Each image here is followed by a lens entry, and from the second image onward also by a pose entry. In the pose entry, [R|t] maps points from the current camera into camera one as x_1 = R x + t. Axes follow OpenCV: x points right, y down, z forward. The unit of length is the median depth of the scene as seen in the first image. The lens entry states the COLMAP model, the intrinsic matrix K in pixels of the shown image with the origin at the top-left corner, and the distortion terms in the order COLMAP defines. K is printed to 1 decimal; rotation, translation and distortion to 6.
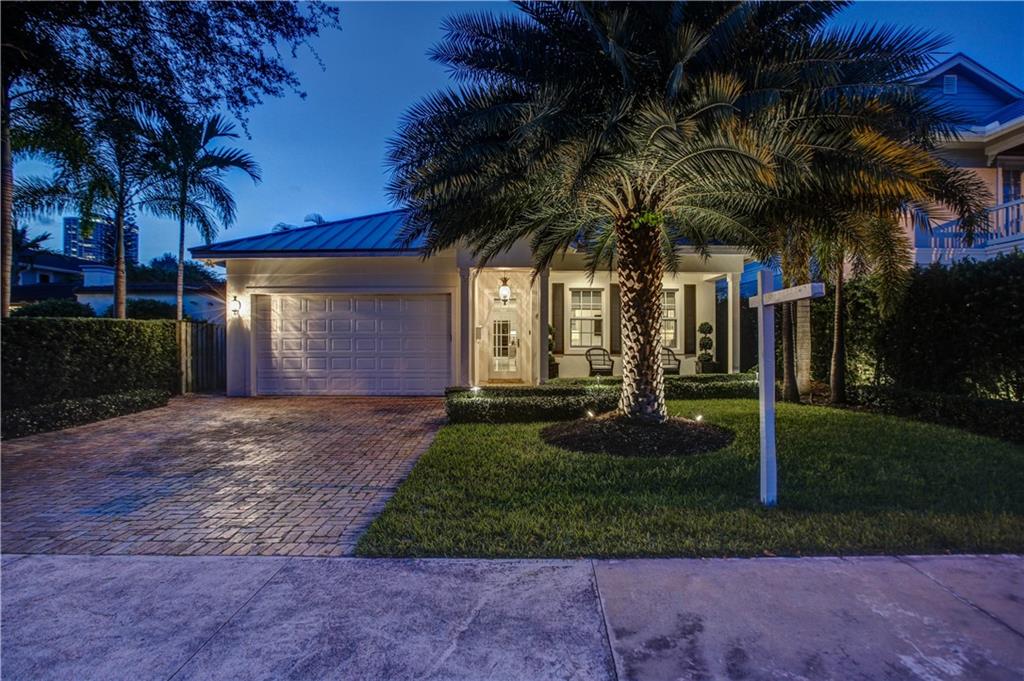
lens RADIAL K [[461.9, 0, 531.1], [0, 461.9, 341.8], [0, 0, 1]] dist [-0.017349, 0.001316]
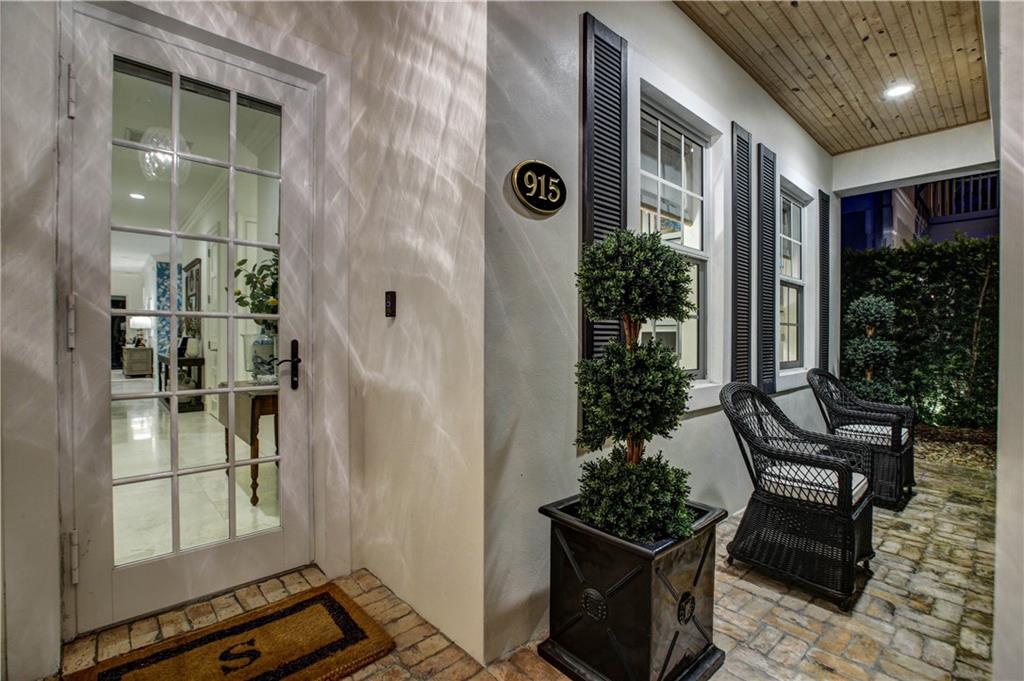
lens RADIAL K [[471.4, 0, 516.6], [0, 471.4, 342.7], [0, 0, 1]] dist [-0.045908, 0.015102]
pose [[0.747194, -0.003348, 0.664597, -0.096645], [-0.001764, 0.999974, 0.007020, -0.007916], [-0.664603, -0.006417, 0.747169, 0.978419]]
